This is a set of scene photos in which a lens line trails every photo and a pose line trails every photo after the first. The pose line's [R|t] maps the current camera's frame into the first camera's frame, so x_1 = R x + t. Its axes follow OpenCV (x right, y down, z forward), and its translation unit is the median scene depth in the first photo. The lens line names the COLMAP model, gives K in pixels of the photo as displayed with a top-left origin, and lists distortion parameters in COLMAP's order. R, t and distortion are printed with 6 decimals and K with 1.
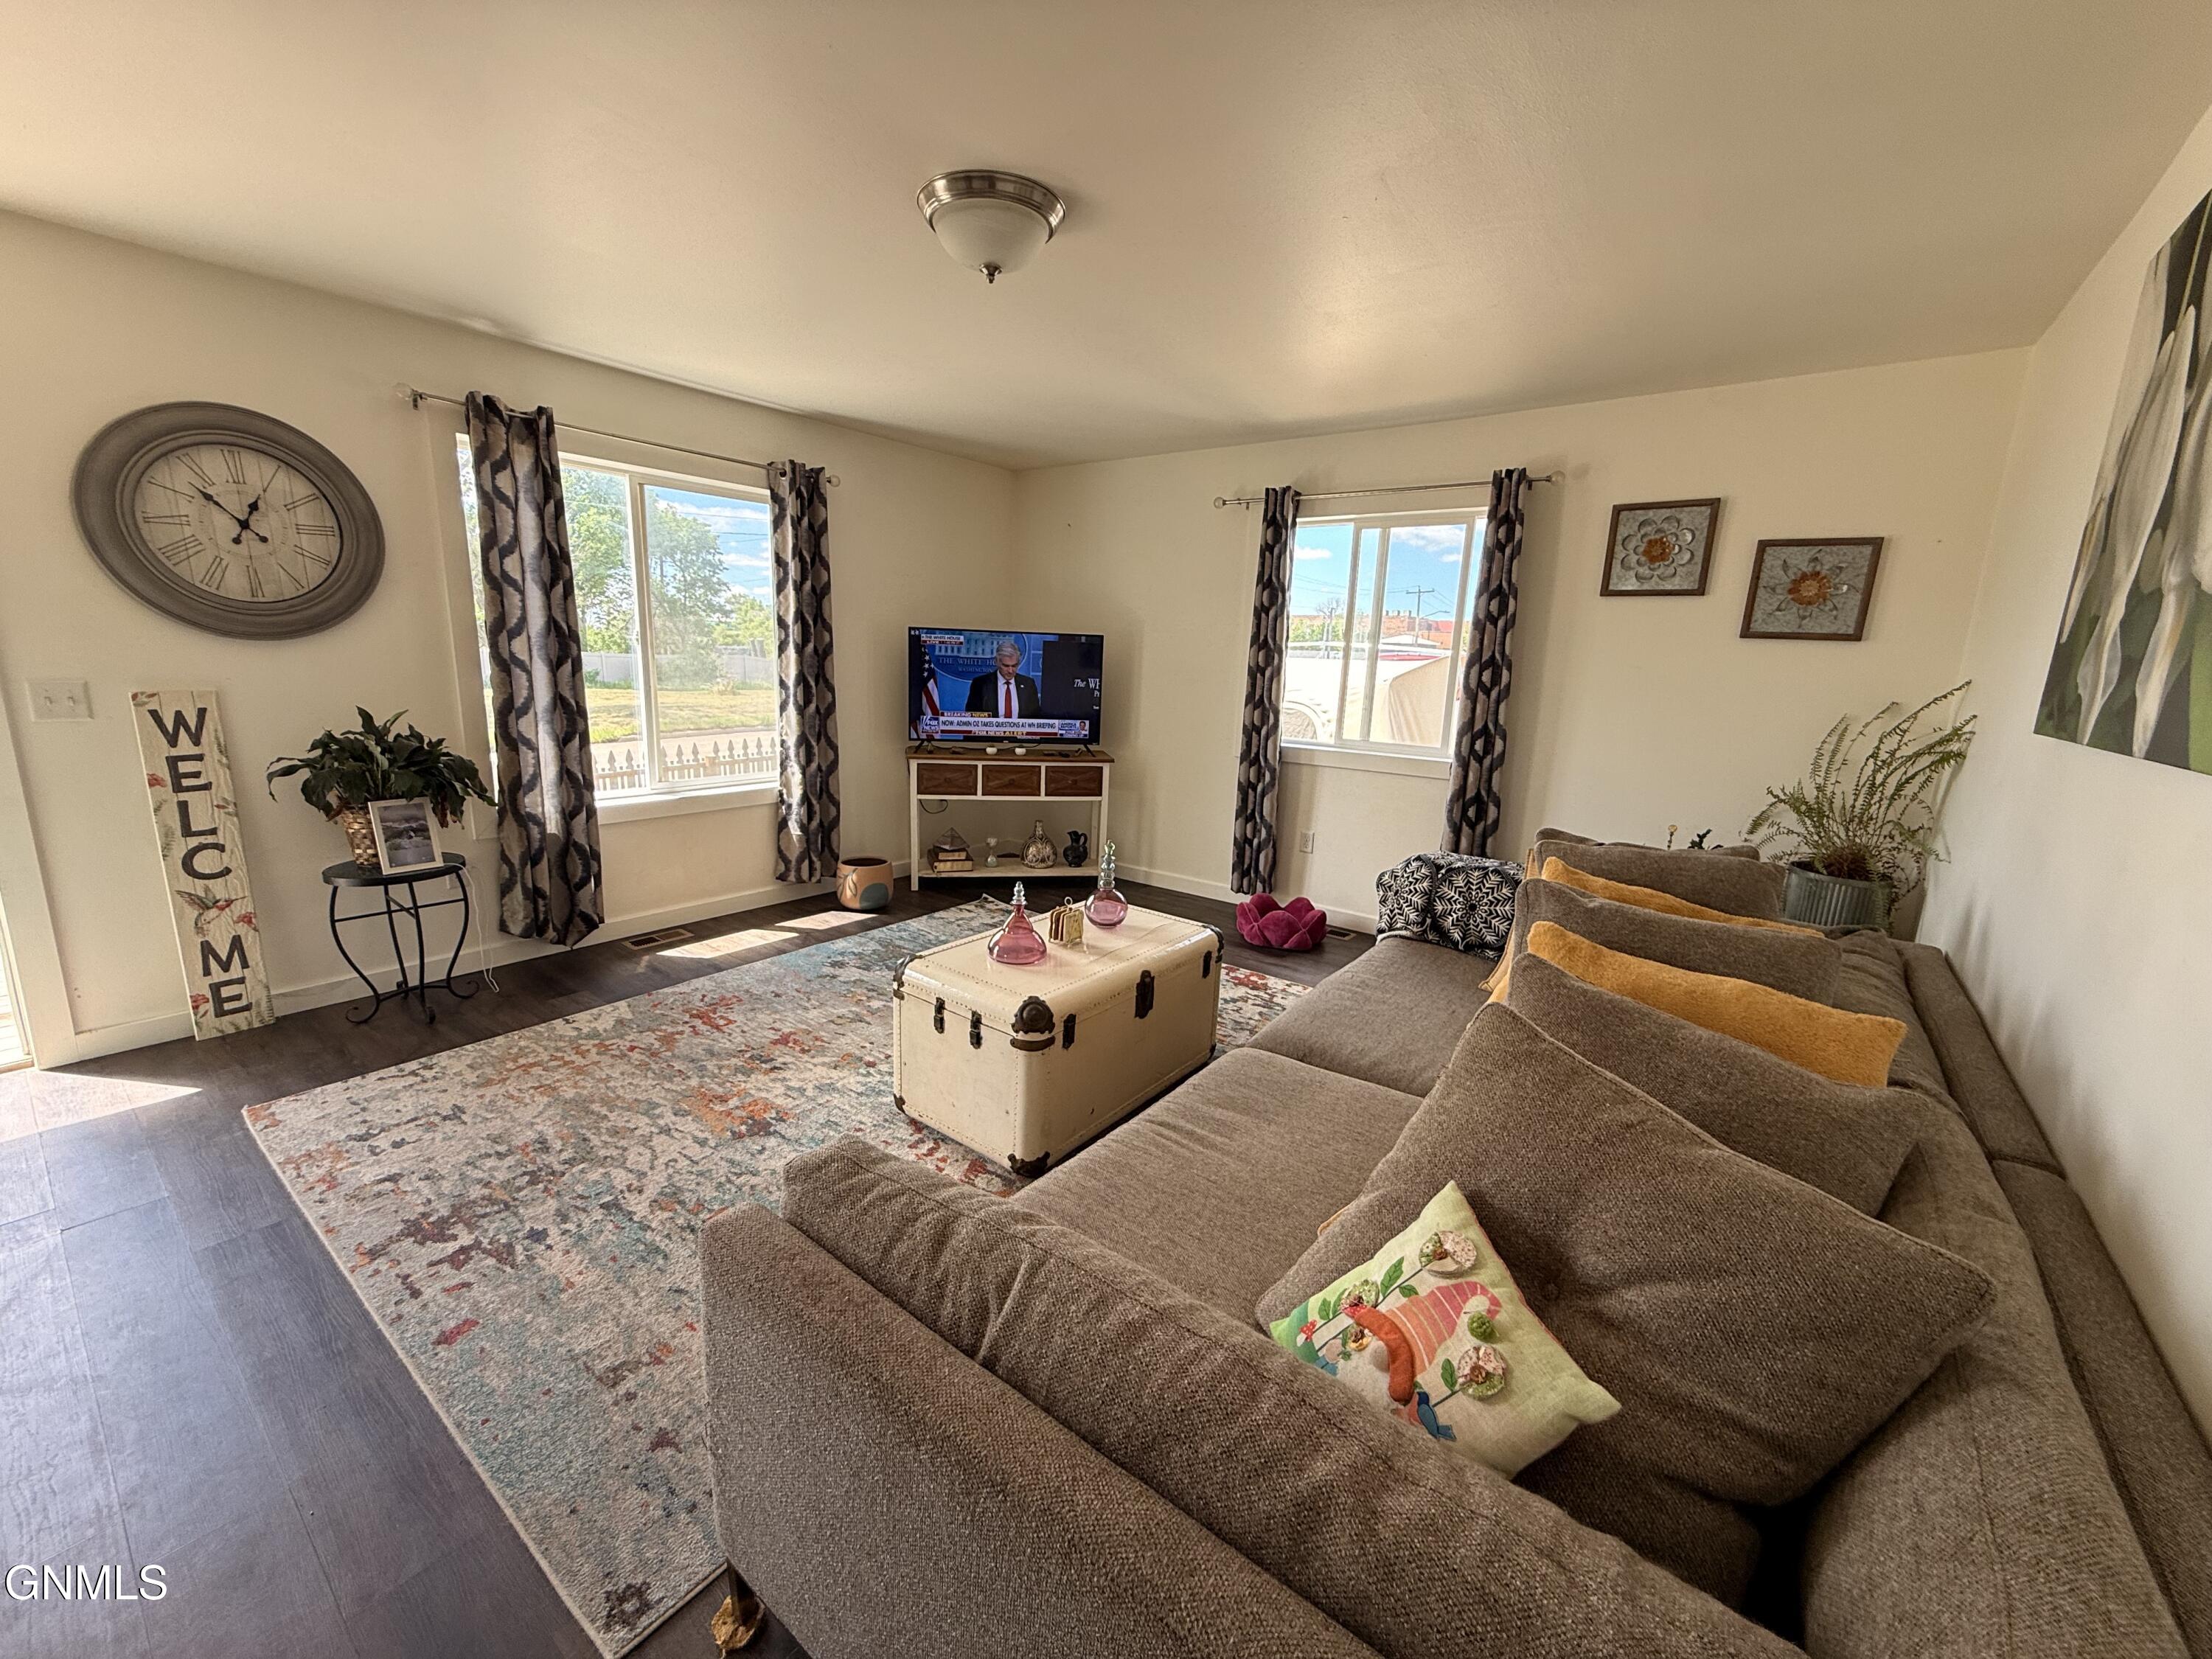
lens RADIAL K [[878.9, 0, 1100.6], [0, 878.9, 832.3], [0, 0, 1]] dist [-0.001799, 0.000161]
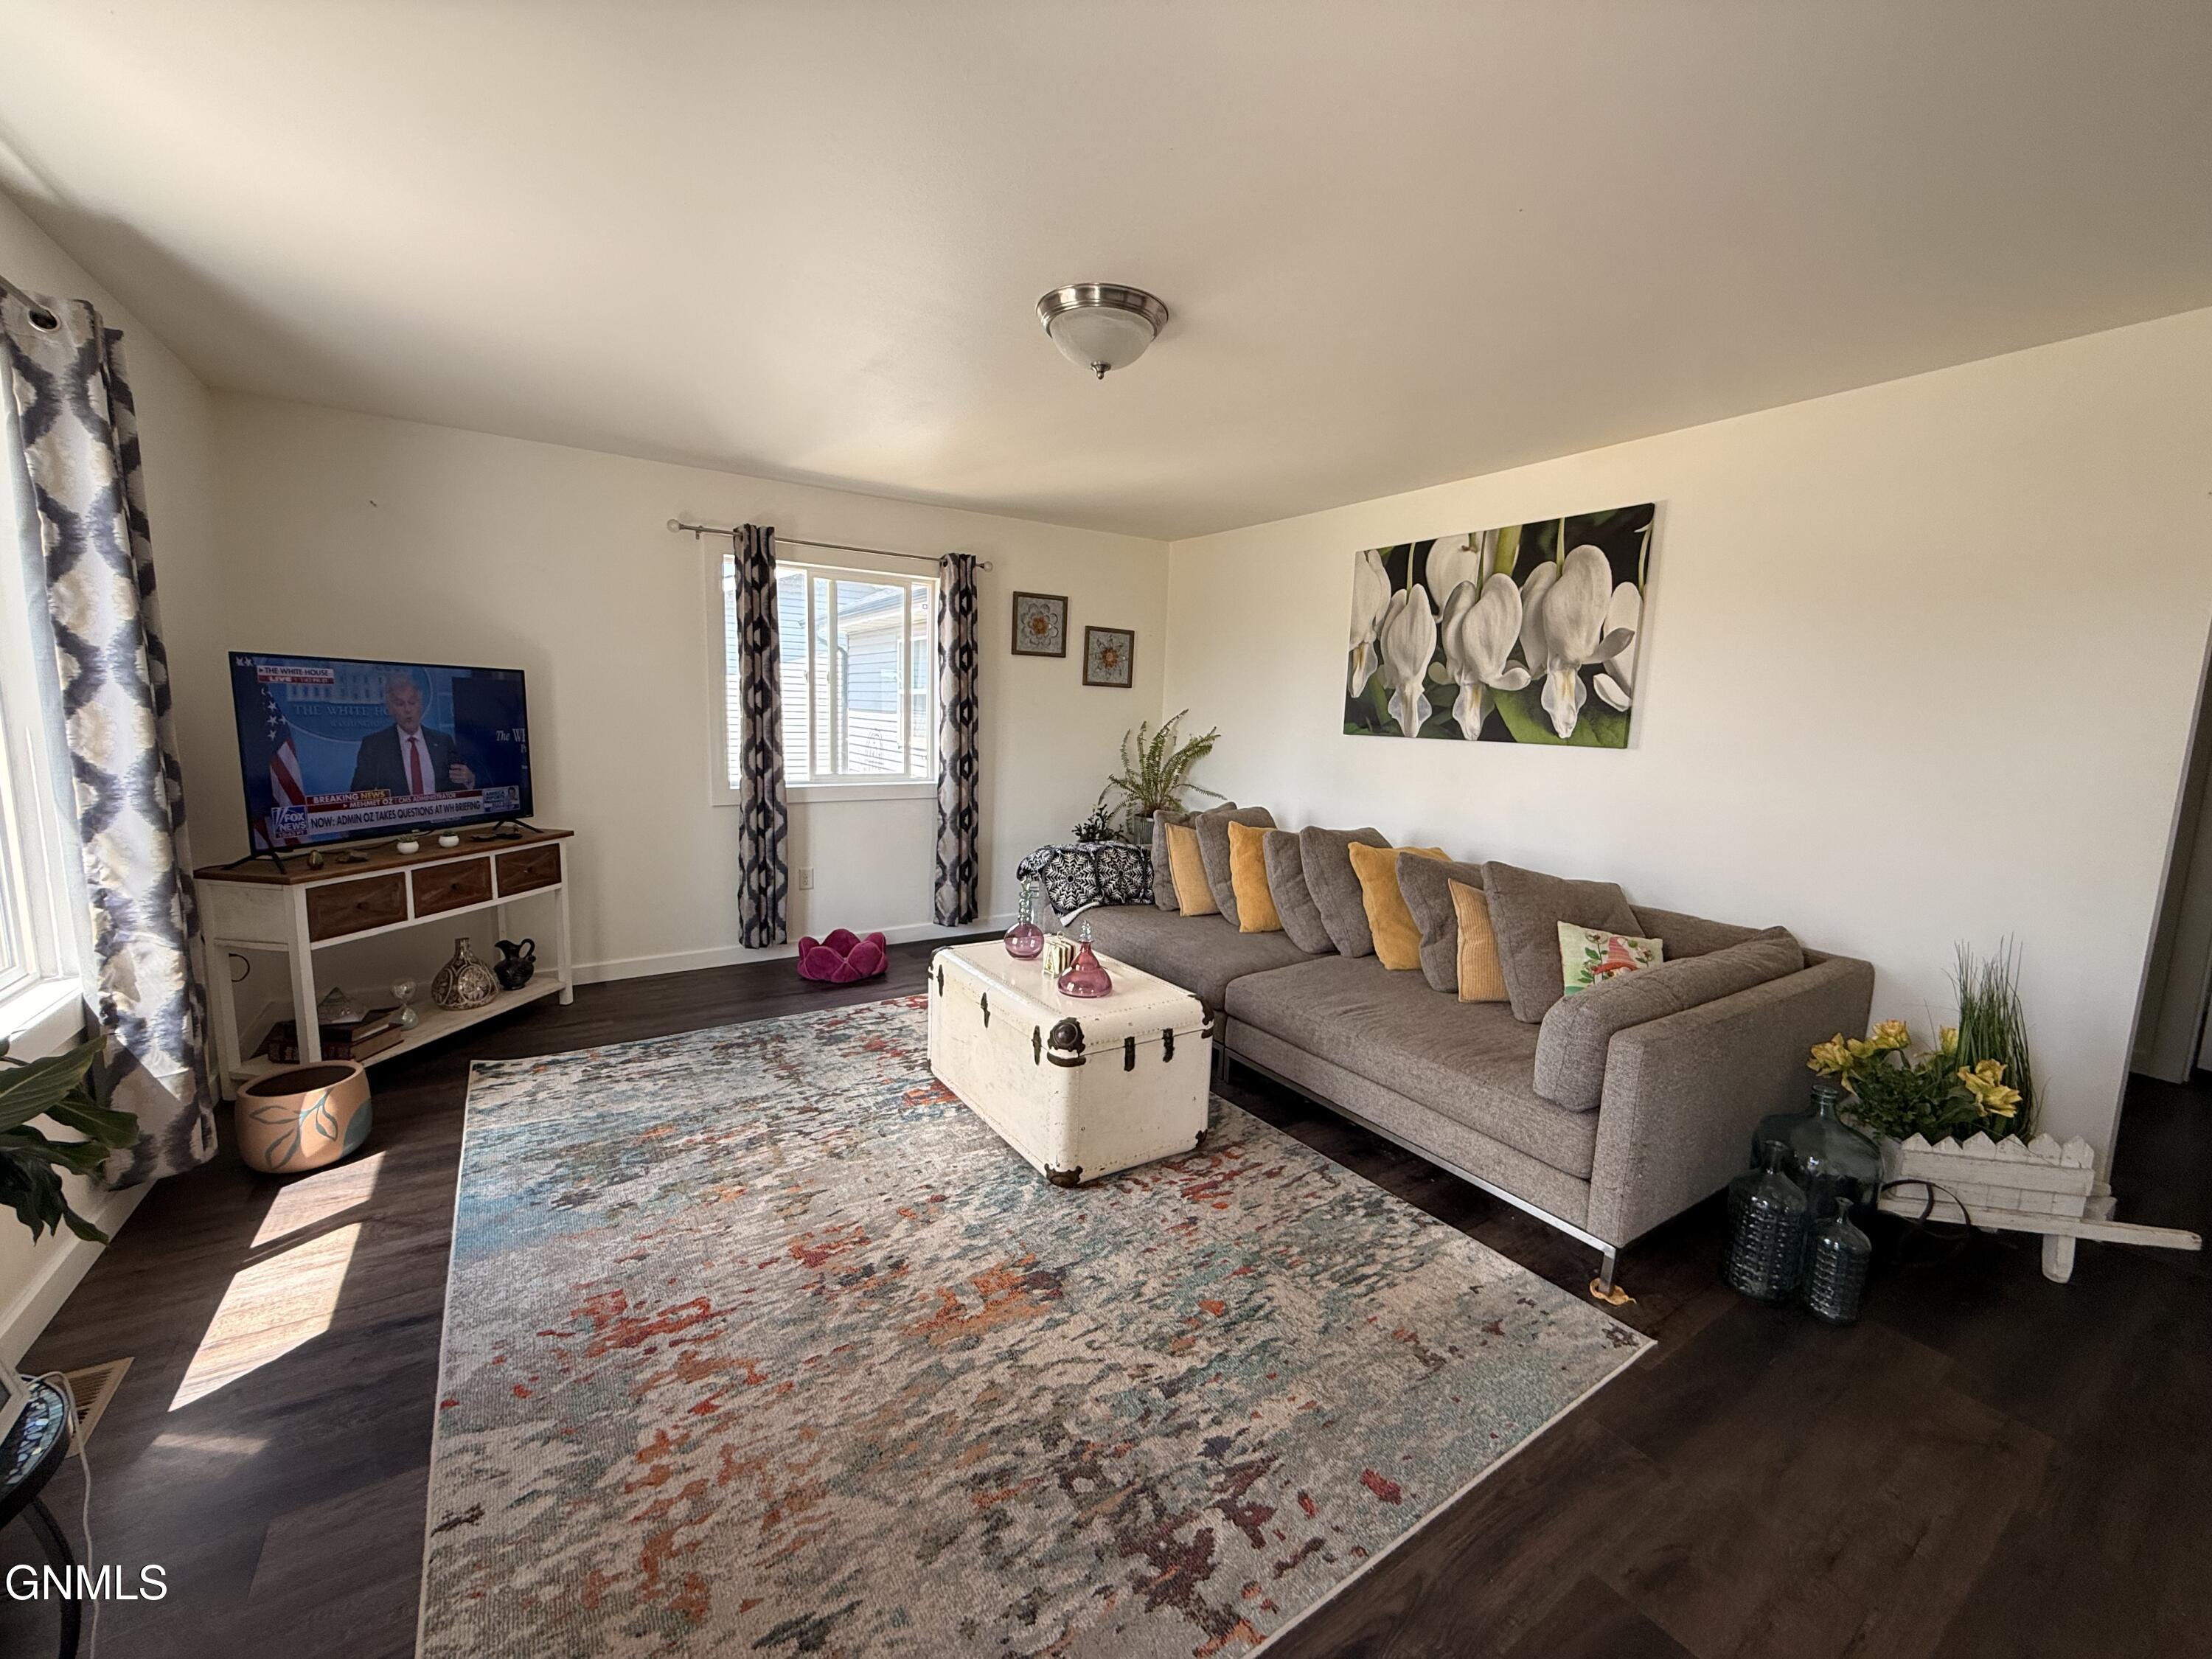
lens RADIAL K [[878.9, 0, 1100.5], [0, 878.9, 829.1], [0, 0, 1]] dist [-0.001799, 0.000161]
pose [[0.330696, -0.153239, 0.931213, -0.737699], [0.175093, 0.979560, 0.099016, -0.108225], [-0.927353, 0.130305, 0.350768, 0.407448]]
